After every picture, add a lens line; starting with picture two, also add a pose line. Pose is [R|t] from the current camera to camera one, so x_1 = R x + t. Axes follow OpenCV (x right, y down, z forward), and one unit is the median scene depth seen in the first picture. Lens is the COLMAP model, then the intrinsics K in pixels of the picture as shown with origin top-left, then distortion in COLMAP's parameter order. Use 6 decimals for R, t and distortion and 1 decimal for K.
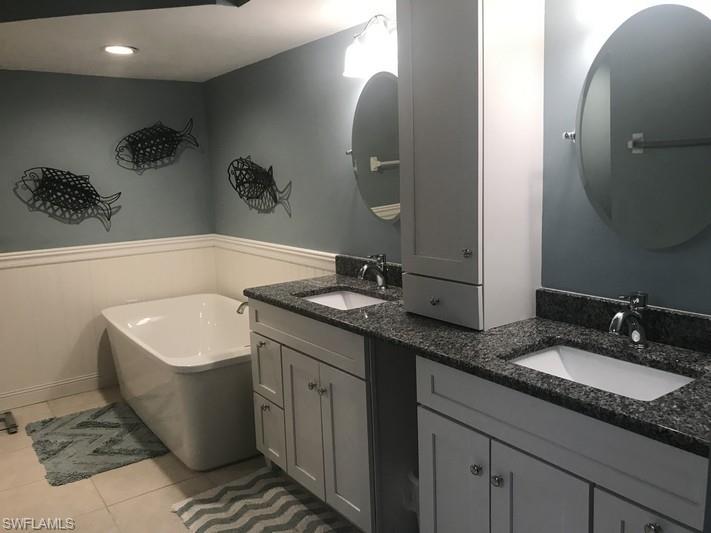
lens RADIAL K [[593.5, 0, 356.3], [0, 593.5, 267.8], [0, 0, 1]] dist [0.084394, -0.030732]
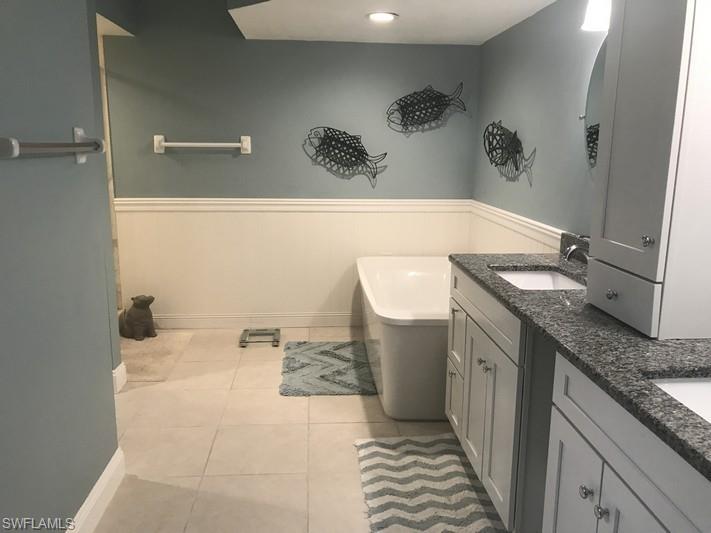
lens RADIAL K [[593.5, 0, 358.1], [0, 593.5, 263.9], [0, 0, 1]] dist [0.084394, -0.030732]
pose [[0.865842, 0.146602, -0.478357, 0.149660], [-0.124545, 0.989165, 0.077721, -0.005830], [0.484568, -0.007717, 0.874720, 0.050110]]
